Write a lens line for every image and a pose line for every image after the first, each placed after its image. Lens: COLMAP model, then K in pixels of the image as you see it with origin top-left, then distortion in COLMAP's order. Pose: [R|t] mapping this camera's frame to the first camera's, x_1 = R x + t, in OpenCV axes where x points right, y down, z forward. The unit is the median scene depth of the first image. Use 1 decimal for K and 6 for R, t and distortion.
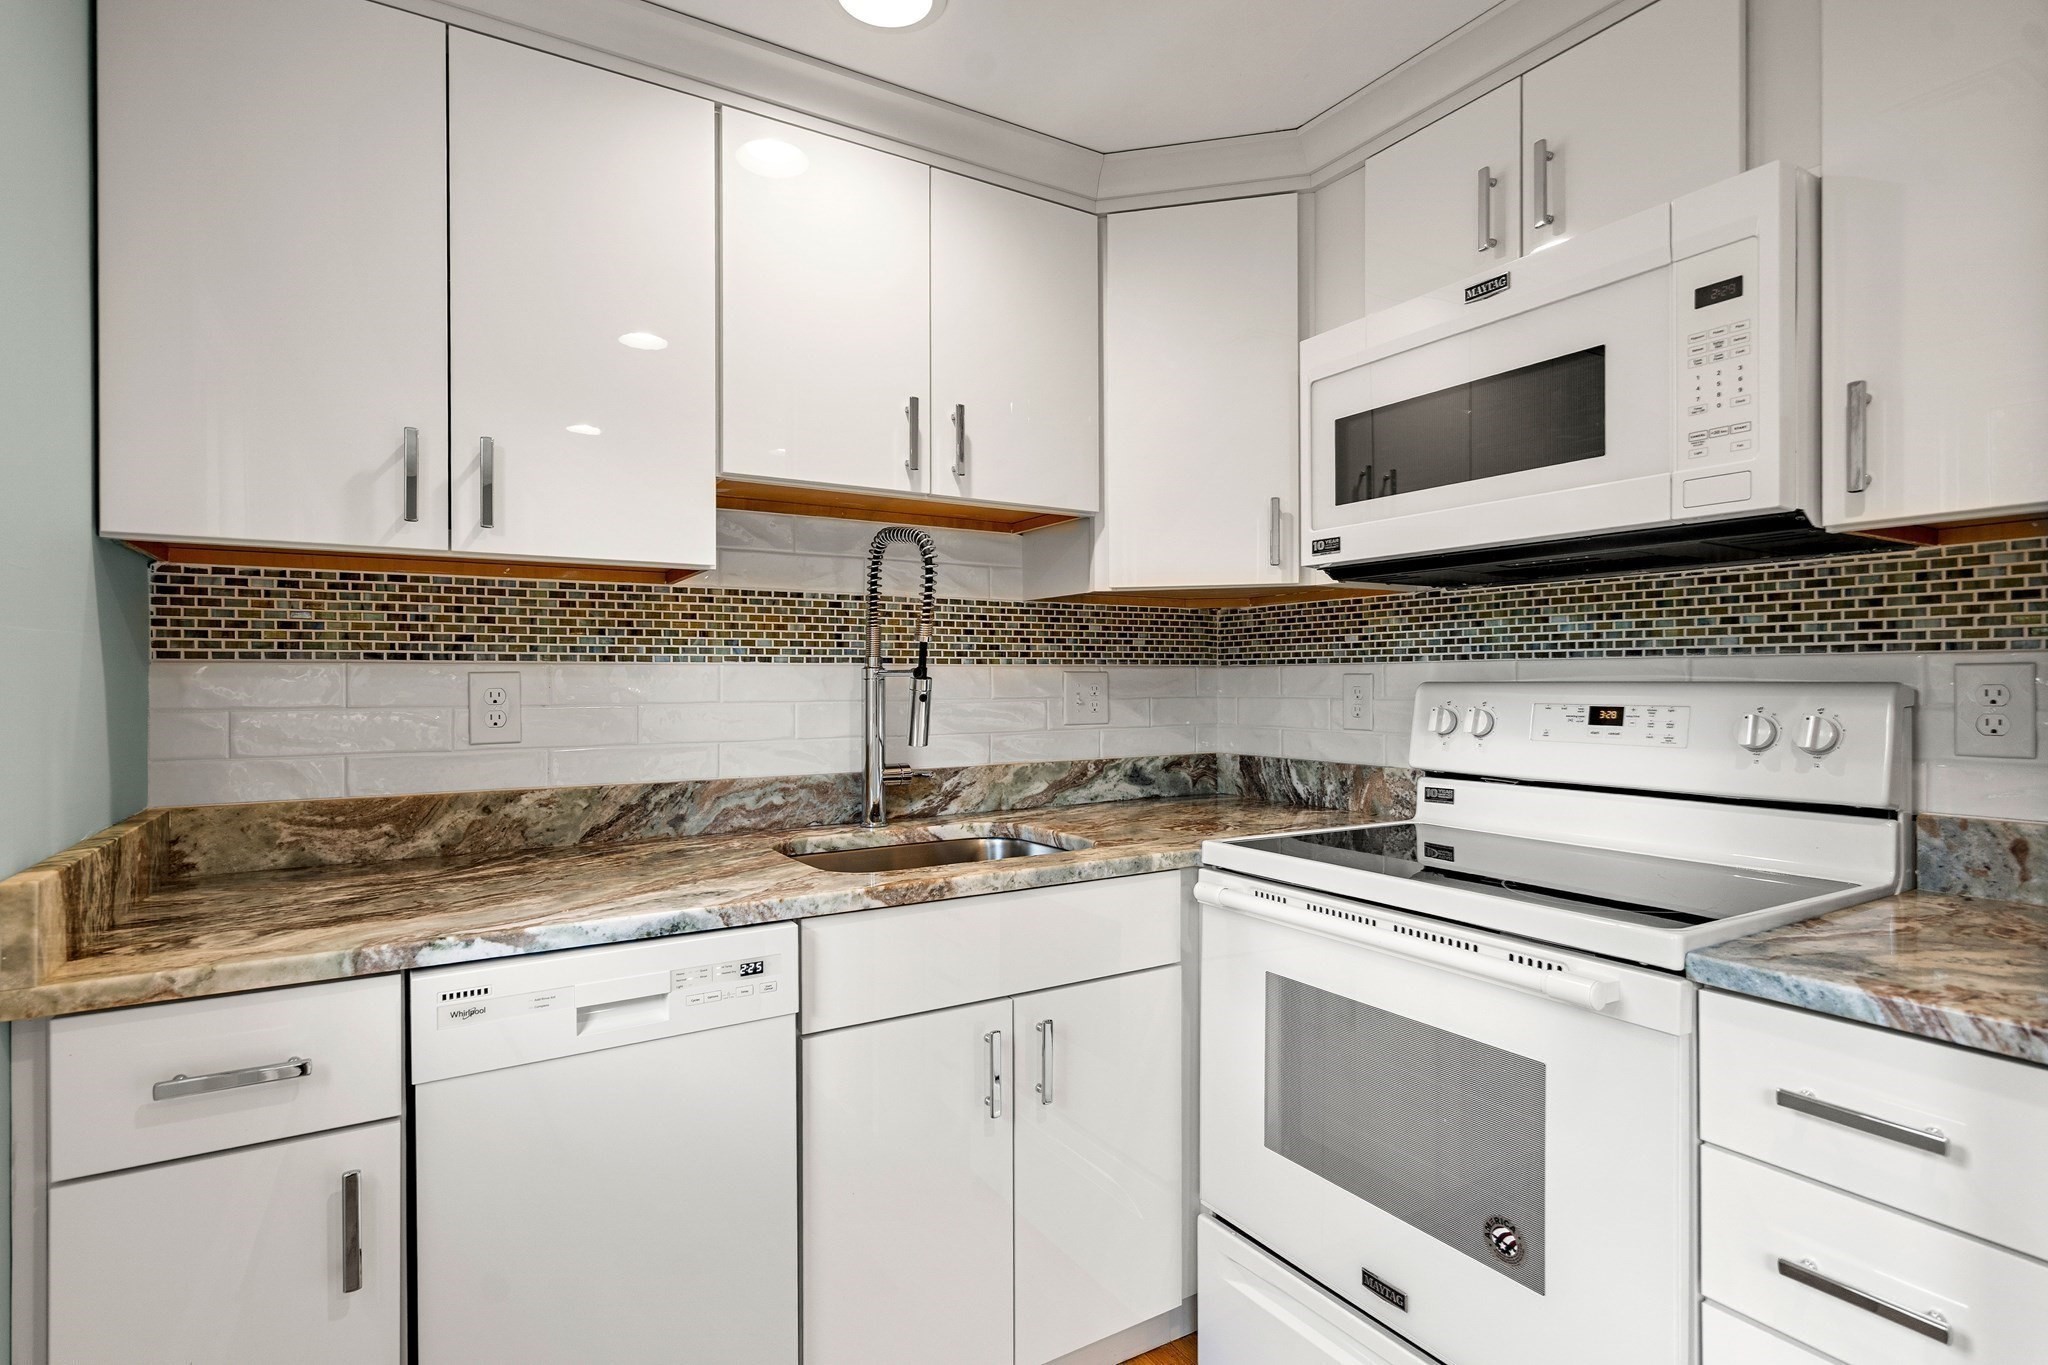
lens RADIAL K [[998.3, 0, 1011.8], [0, 998.3, 680.9], [0, 0, 1]] dist [0.002301, -0.000691]
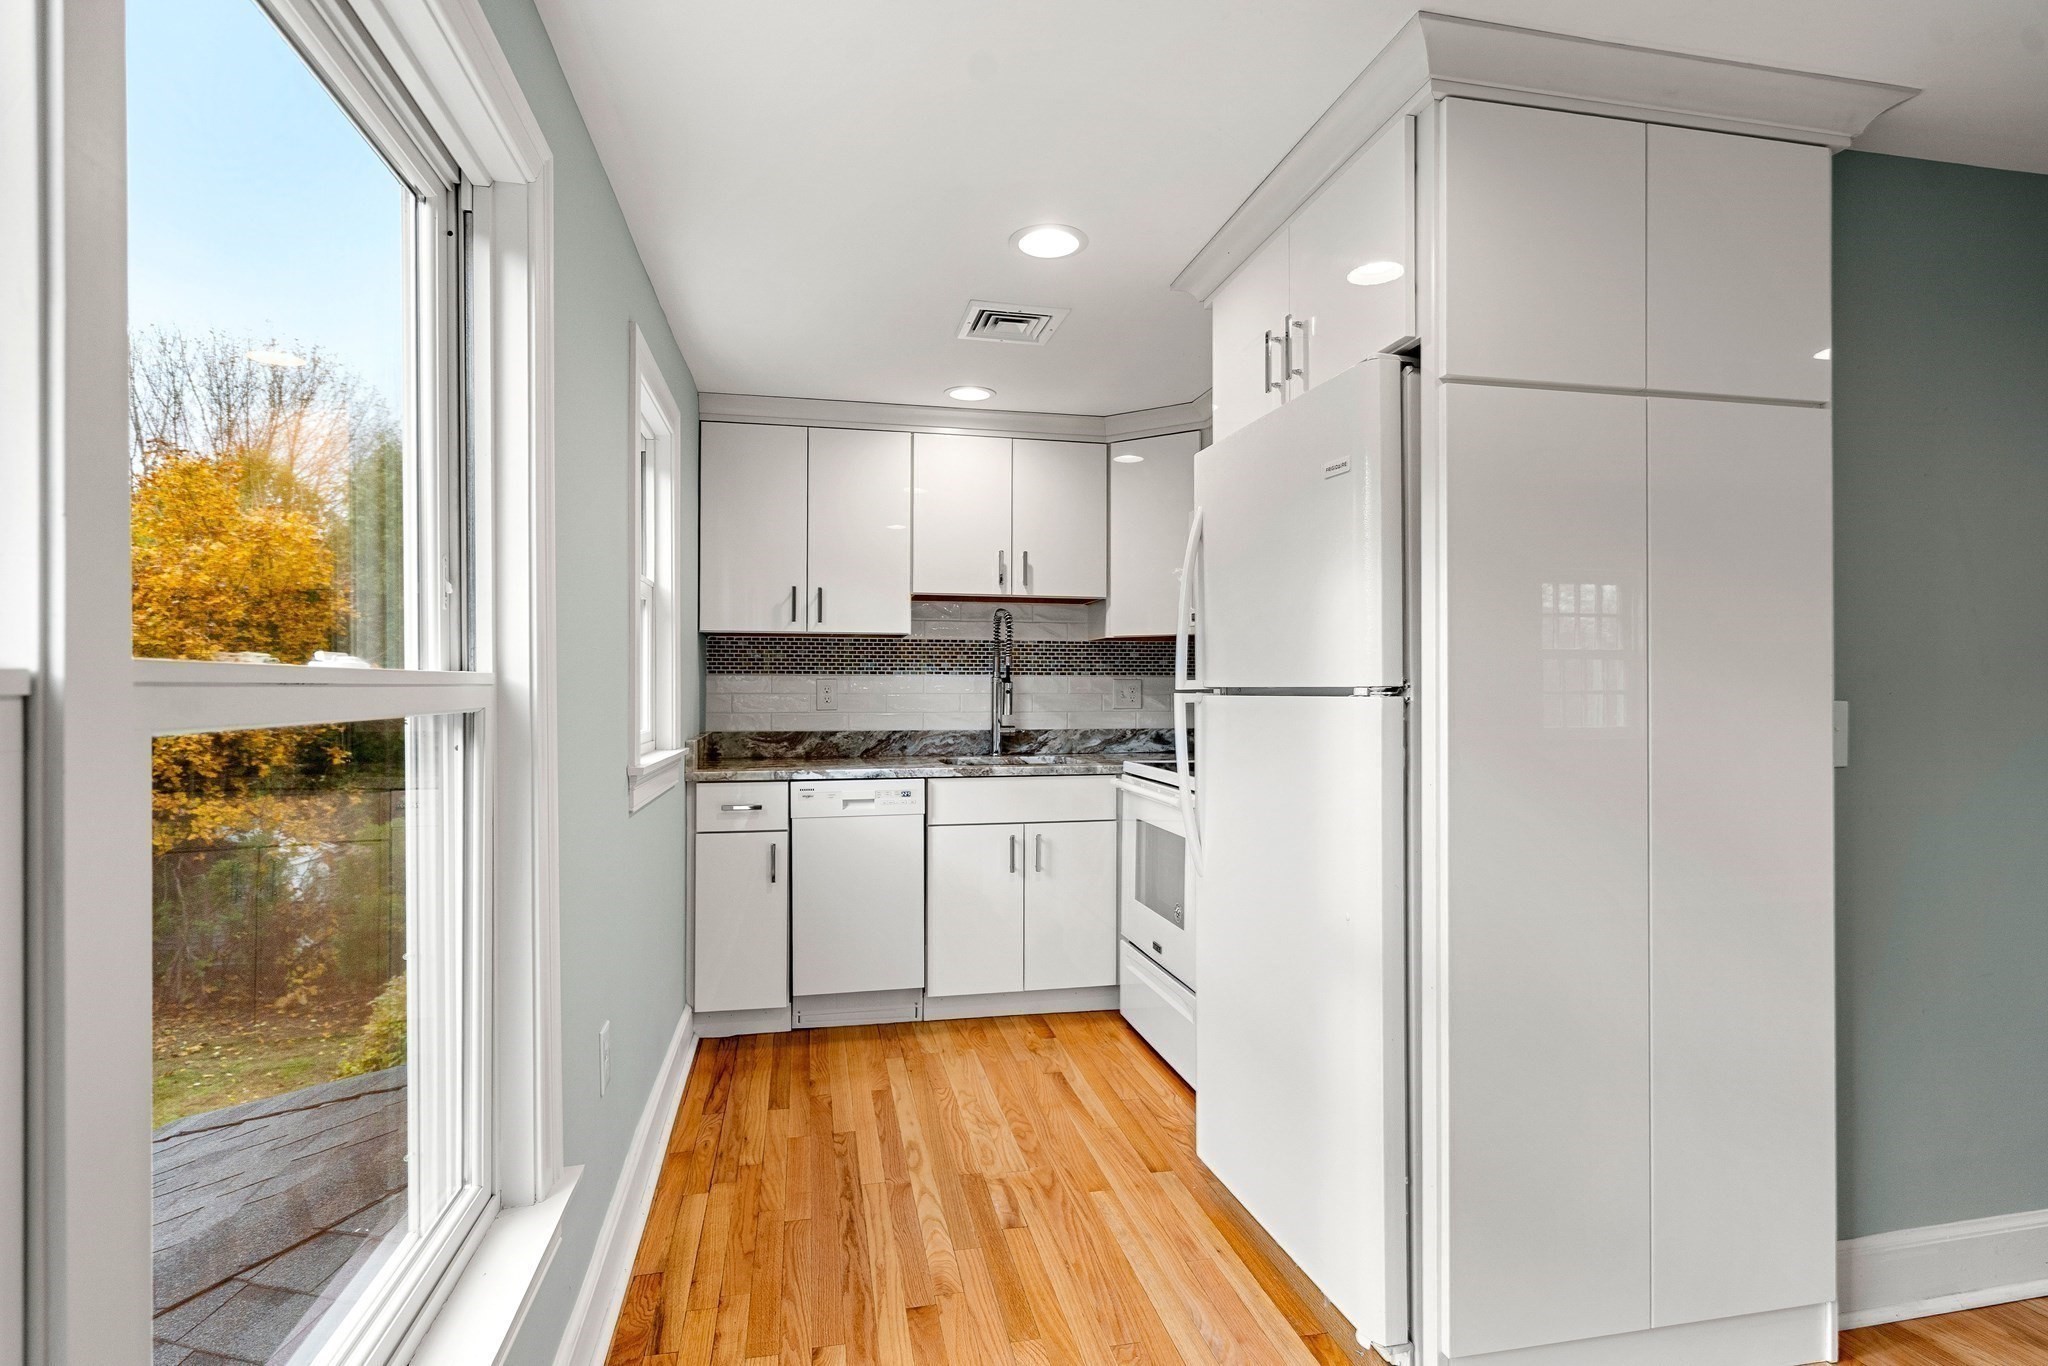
lens RADIAL K [[998.3, 0, 1027.5], [0, 998.3, 684.8], [0, 0, 1]] dist [0.002301, -0.000691]
pose [[0.946013, 0.005750, -0.324078, 0.674146], [-0.005536, 0.999983, 0.001583, -0.001620], [0.324082, 0.000297, 0.946029, -1.039883]]
